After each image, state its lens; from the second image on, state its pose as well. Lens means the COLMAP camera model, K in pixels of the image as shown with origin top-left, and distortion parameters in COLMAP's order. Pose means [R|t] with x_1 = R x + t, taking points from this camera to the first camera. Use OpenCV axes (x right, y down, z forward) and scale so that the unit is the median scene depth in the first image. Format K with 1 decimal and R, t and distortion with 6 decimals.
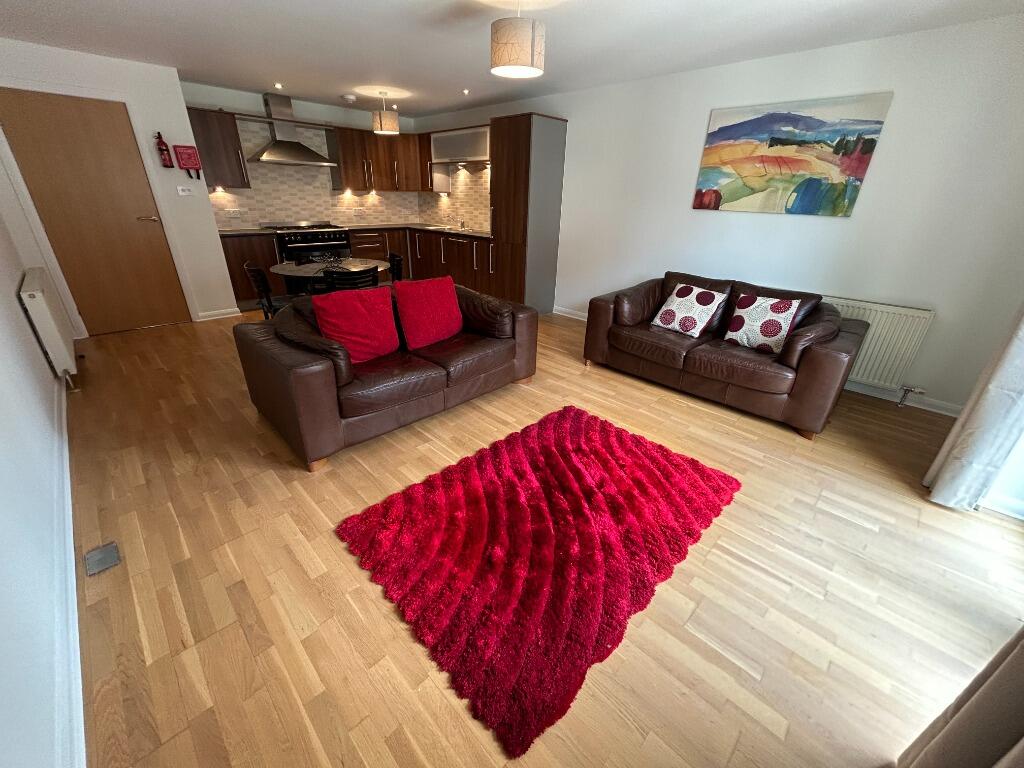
lens RADIAL K [[410.2, 0, 513.0], [0, 410.2, 382.2], [0, 0, 1]] dist [-0.001081, -0.000079]
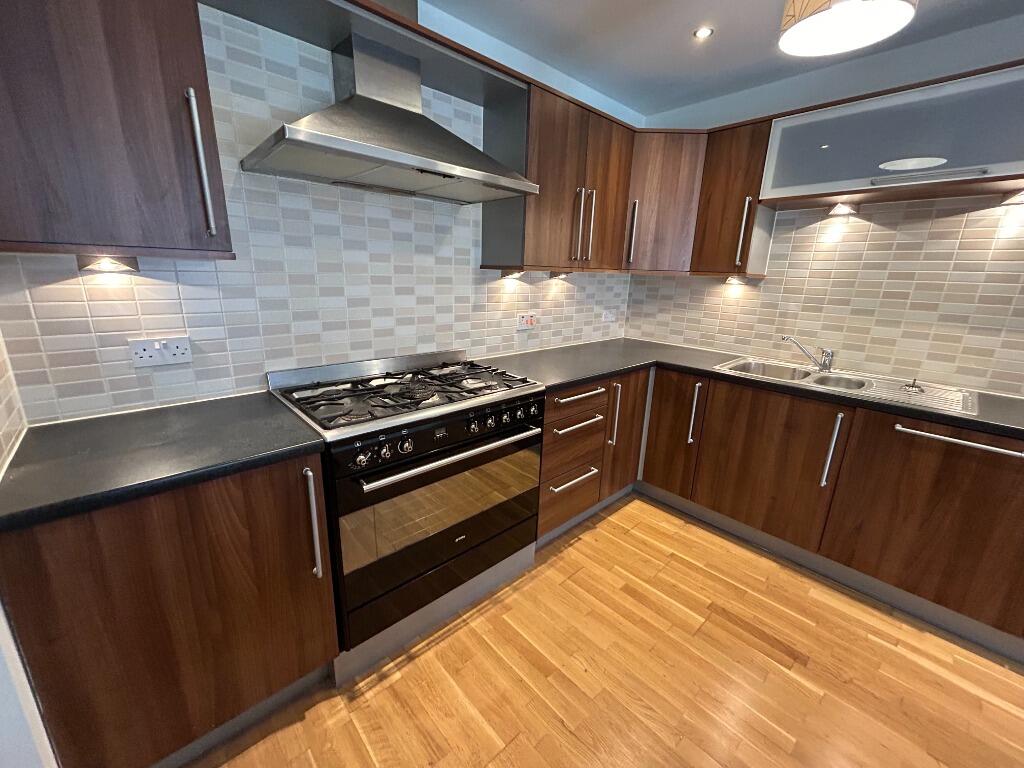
lens RADIAL K [[410.2, 0, 508.5], [0, 410.2, 384.5], [0, 0, 1]] dist [-0.001081, -0.000079]
pose [[0.999052, 0.016610, -0.040240, -0.409861], [-0.023058, 0.985943, -0.165482, -0.317359], [0.036926, 0.166253, 0.985392, 0.681510]]
